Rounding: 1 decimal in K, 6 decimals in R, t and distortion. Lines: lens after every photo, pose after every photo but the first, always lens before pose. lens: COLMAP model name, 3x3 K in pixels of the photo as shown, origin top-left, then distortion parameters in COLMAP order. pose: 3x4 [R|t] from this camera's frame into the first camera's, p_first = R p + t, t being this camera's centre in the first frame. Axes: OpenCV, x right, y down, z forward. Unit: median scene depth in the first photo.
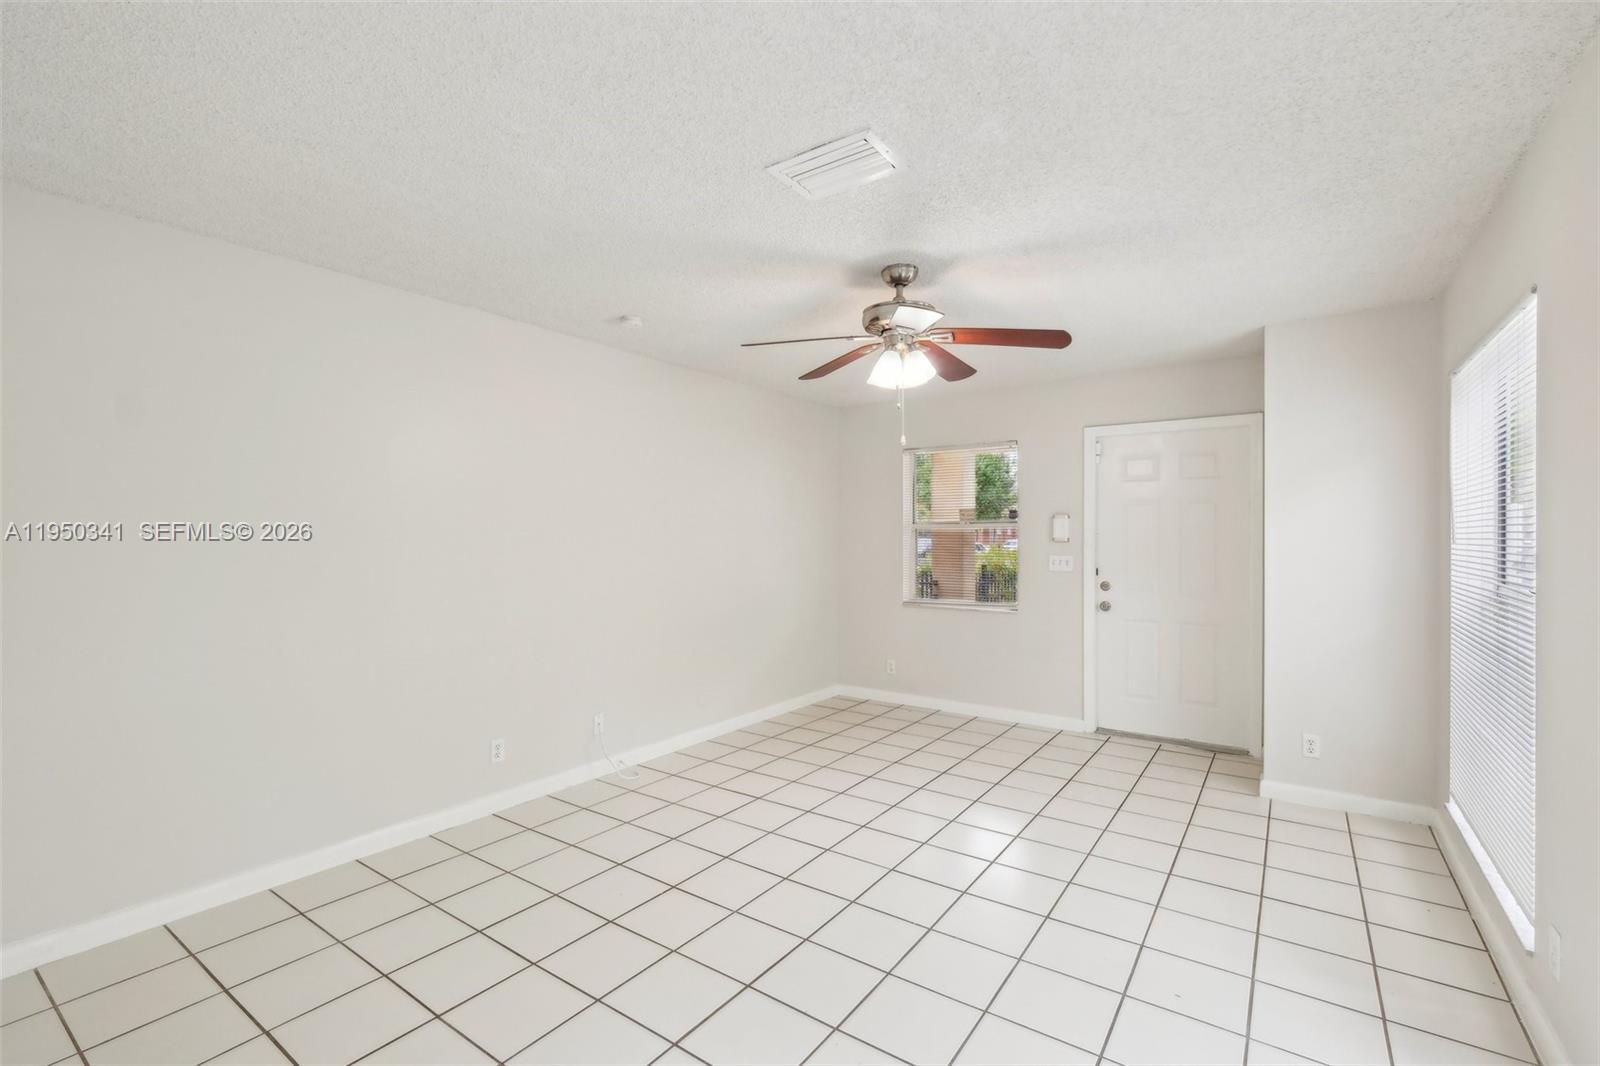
lens RADIAL K [[700.7, 0, 802.8], [0, 700.7, 541.1], [0, 0, 1]] dist [0.000453, -0.000100]
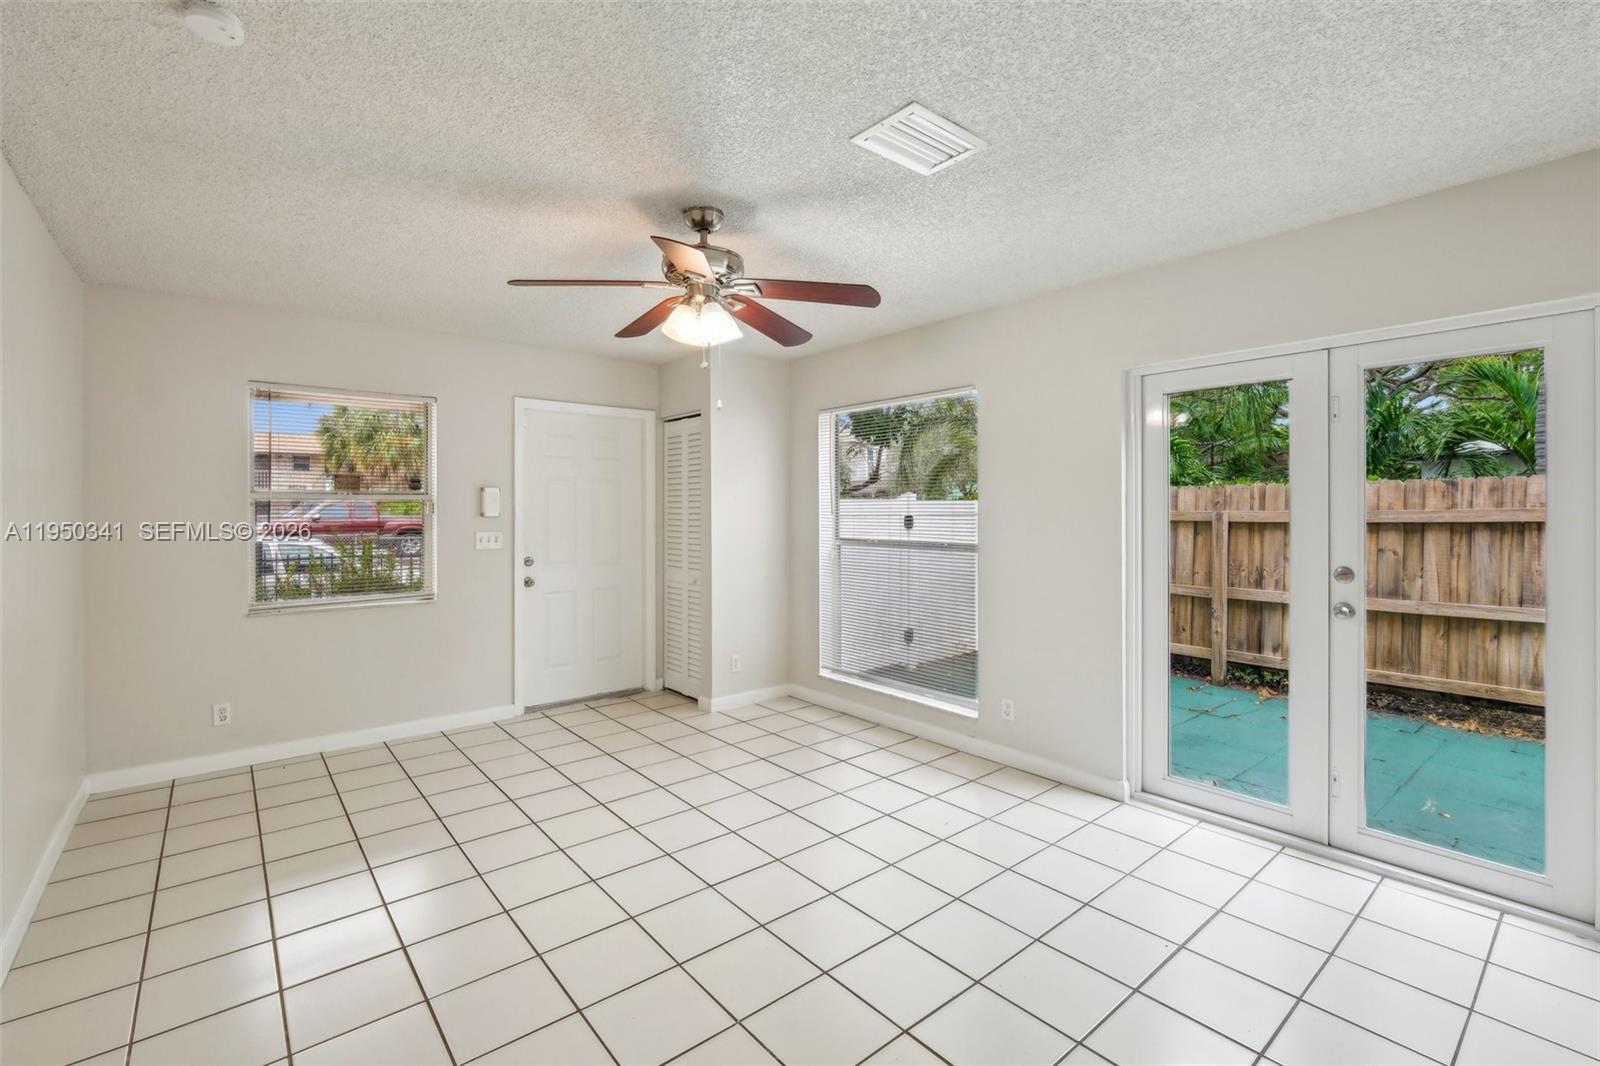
lens RADIAL K [[698.4, 0, 787.5], [0, 698.4, 513.0], [0, 0, 1]] dist [-0.001037, -0.000151]
pose [[0.275194, -0.004747, 0.961377, -0.493208], [0.007331, 0.999969, 0.002839, -0.004871], [-0.961361, 0.006267, 0.275220, 0.463540]]
